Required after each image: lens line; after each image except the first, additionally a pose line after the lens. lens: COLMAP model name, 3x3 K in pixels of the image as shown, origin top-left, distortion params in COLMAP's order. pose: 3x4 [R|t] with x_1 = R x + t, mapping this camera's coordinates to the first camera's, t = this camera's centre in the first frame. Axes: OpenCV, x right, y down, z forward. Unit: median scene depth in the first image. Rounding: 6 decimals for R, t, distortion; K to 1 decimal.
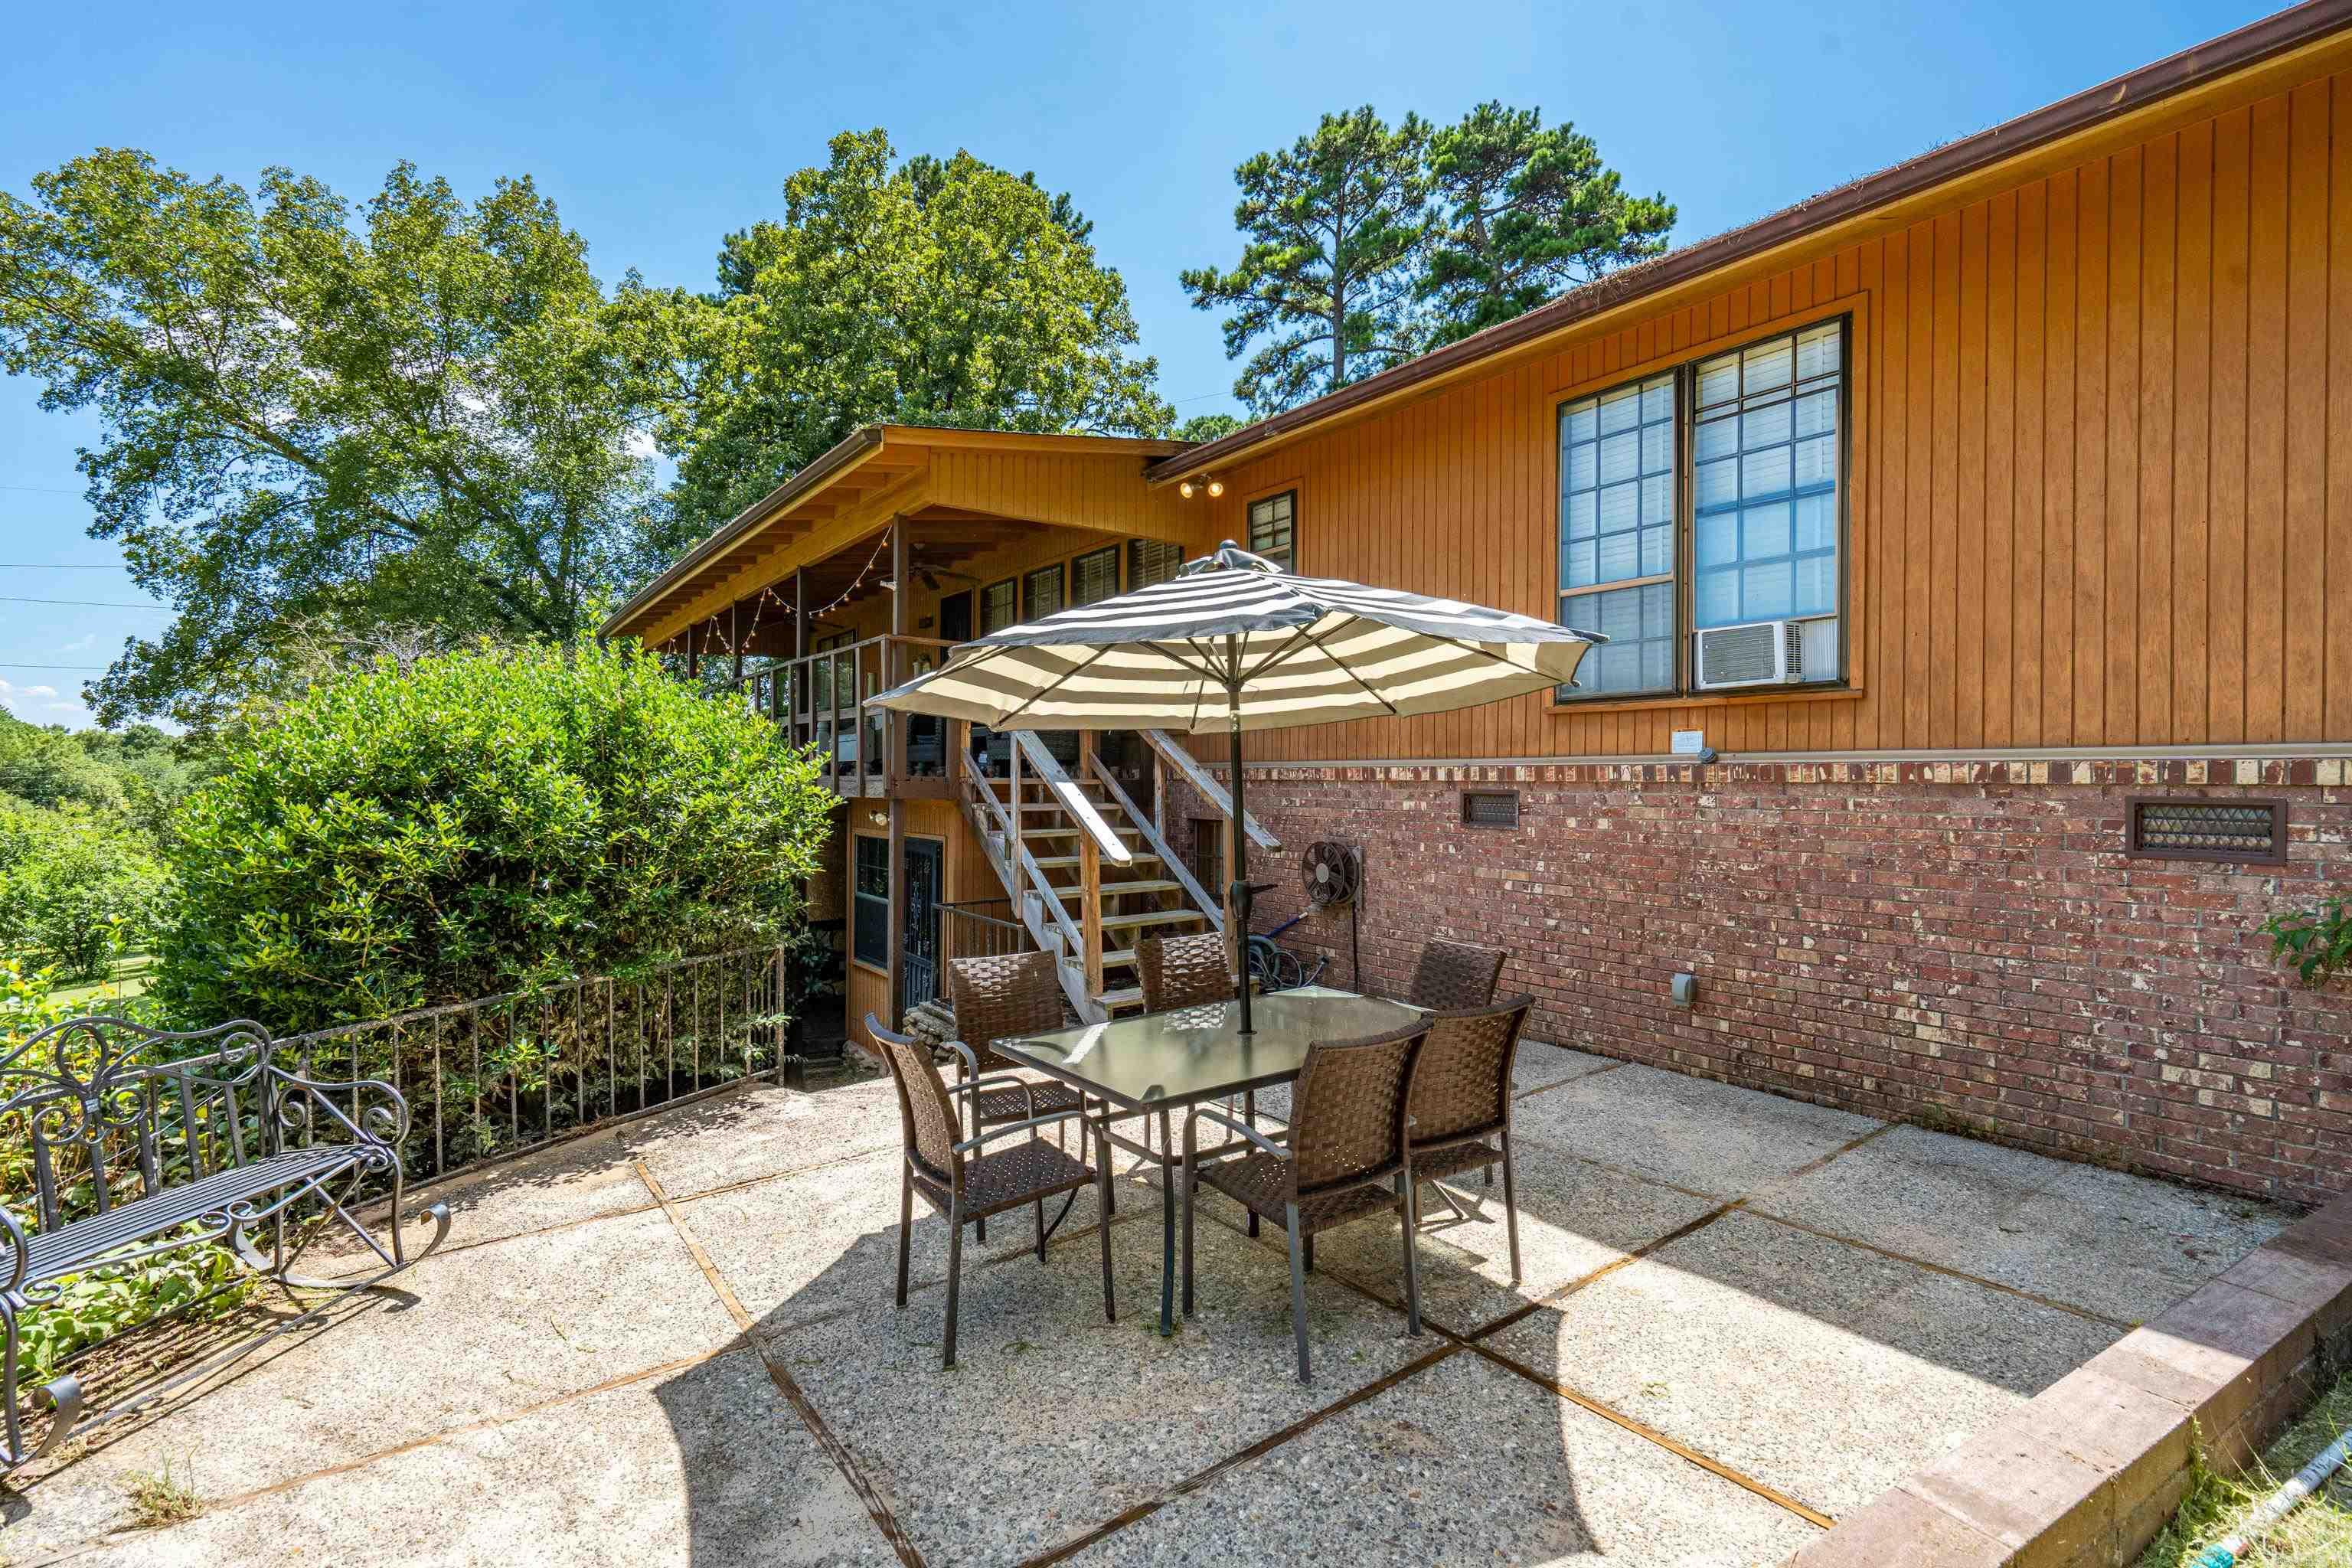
lens RADIAL K [[1074.4, 0, 1167.2], [0, 1074.4, 780.8], [0, 0, 1]] dist [-0.001402, 0.000595]
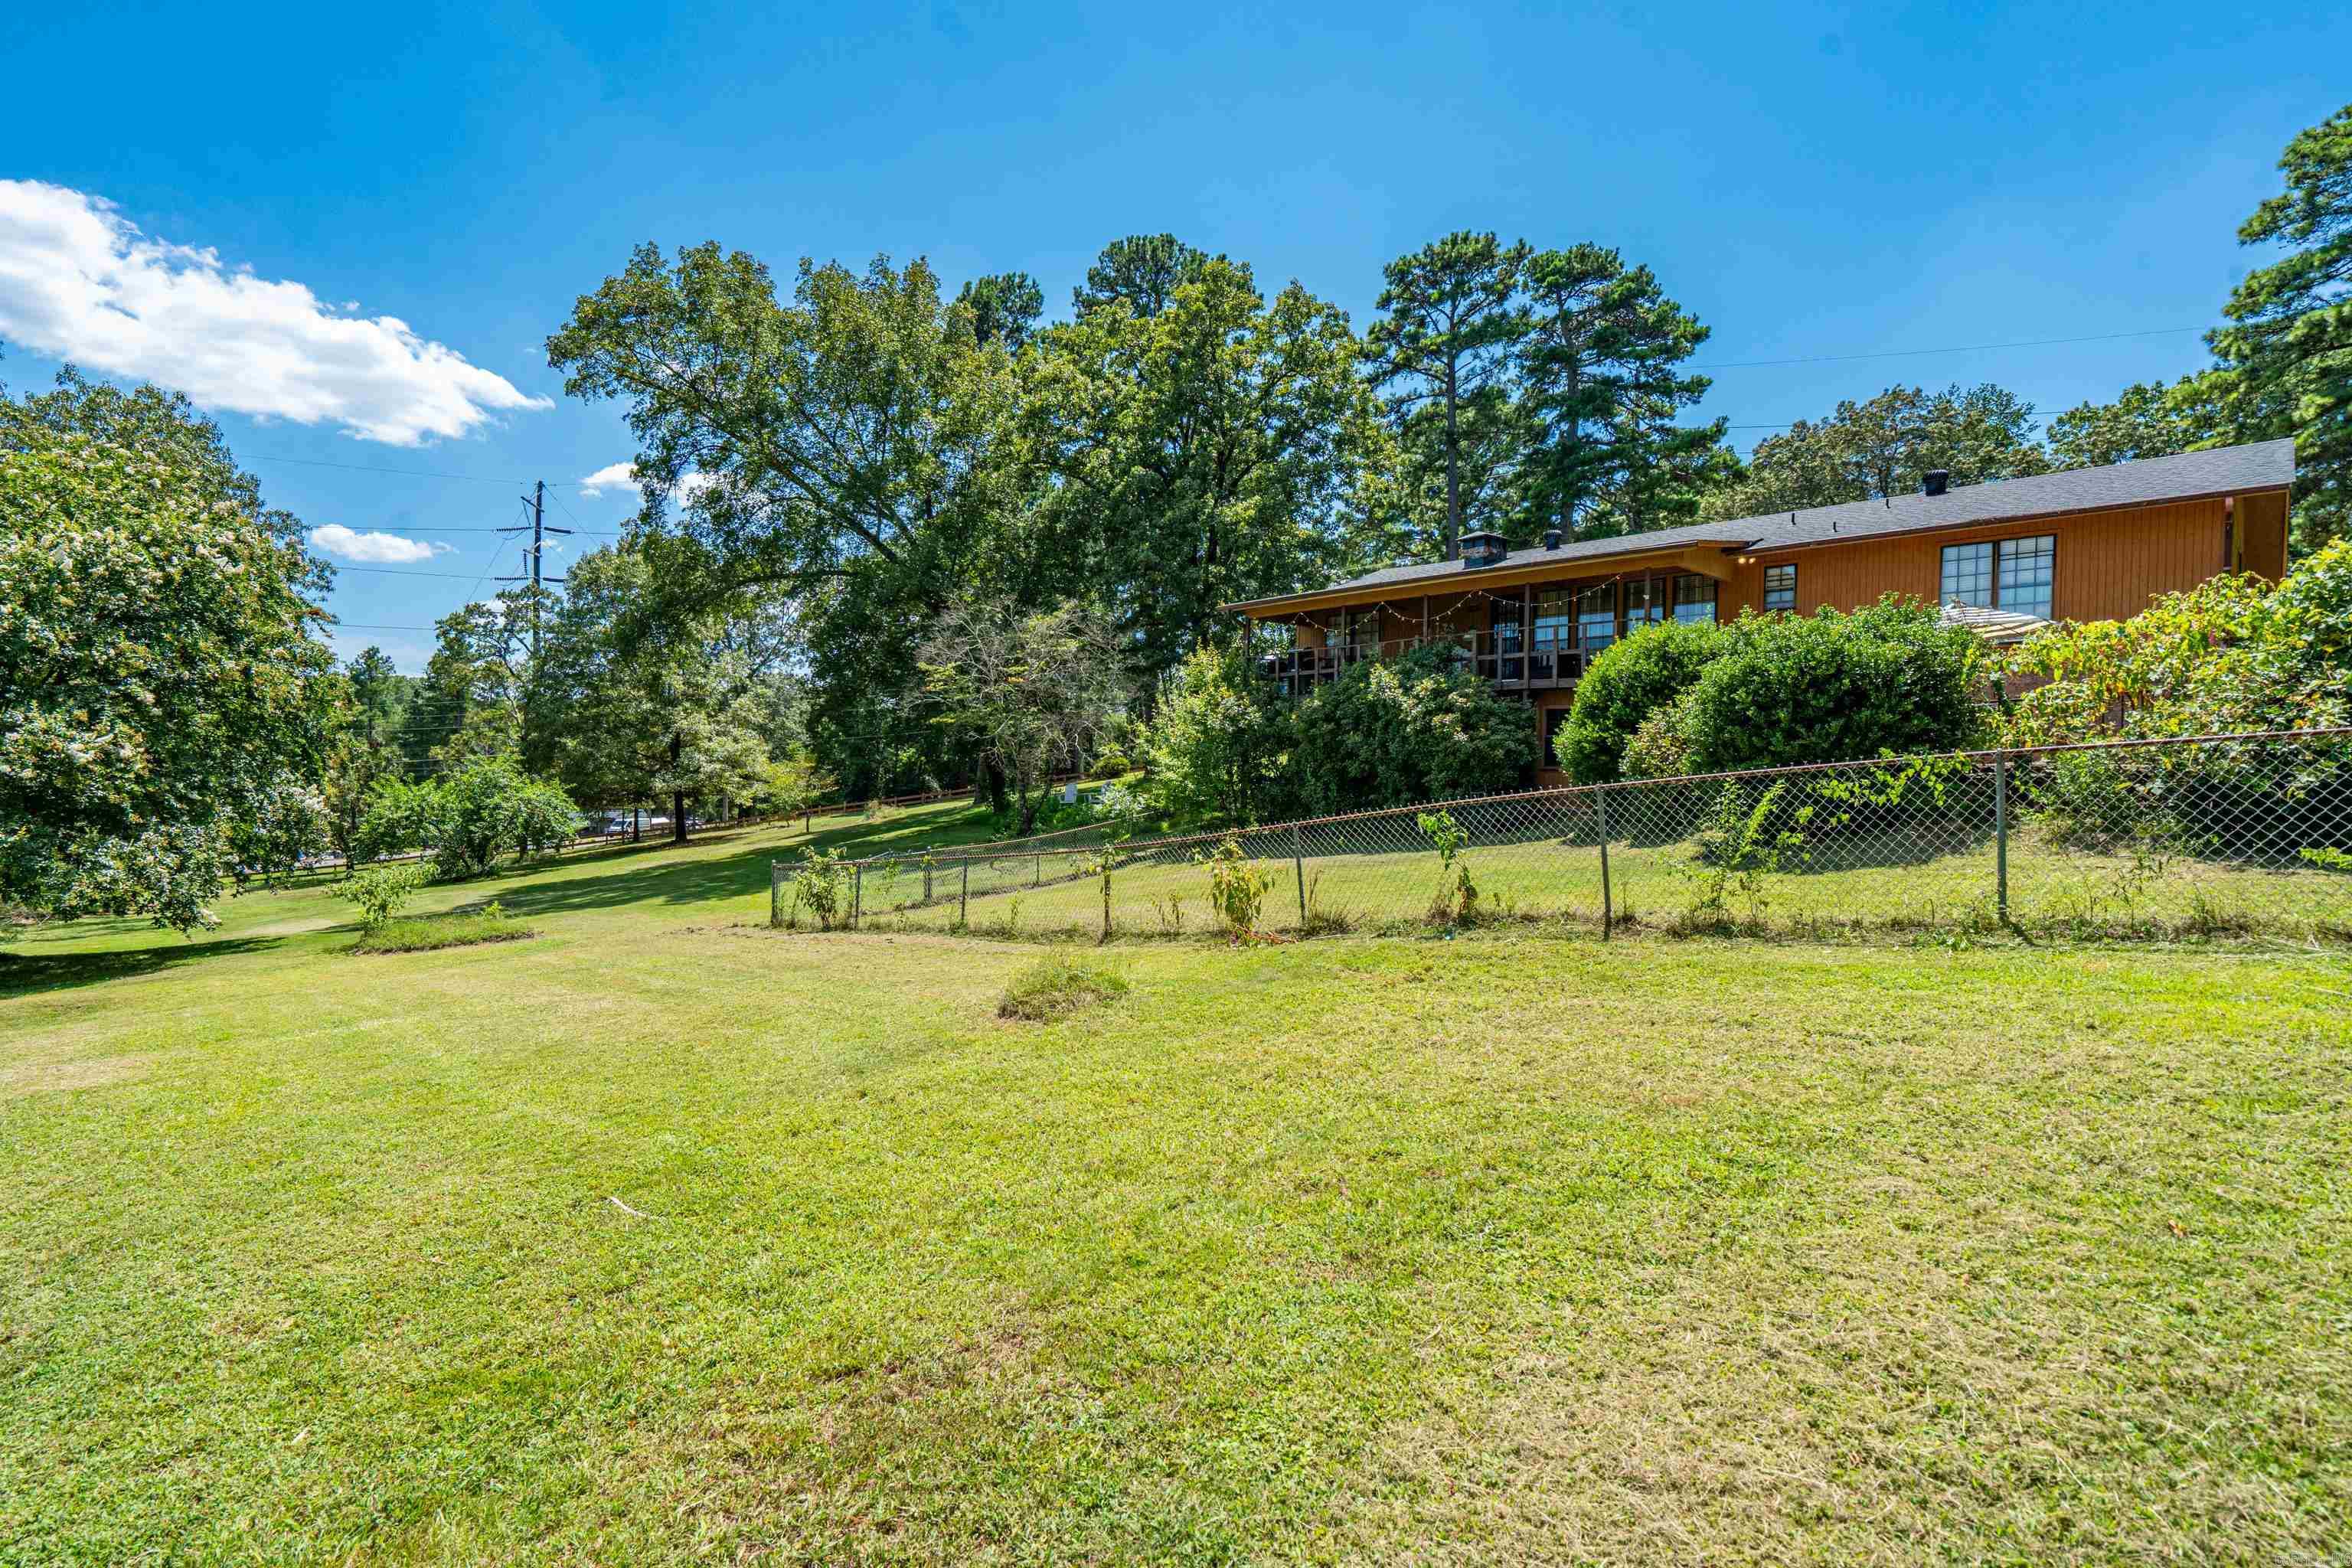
lens RADIAL K [[1074.4, 0, 1182.0], [0, 1074.4, 781.8], [0, 0, 1]] dist [-0.001402, 0.000595]
pose [[0.989382, -0.001032, 0.145334, -2.277697], [-0.001737, 0.999819, 0.018923, 0.261619], [-0.145327, -0.018975, 0.989202, -1.742159]]
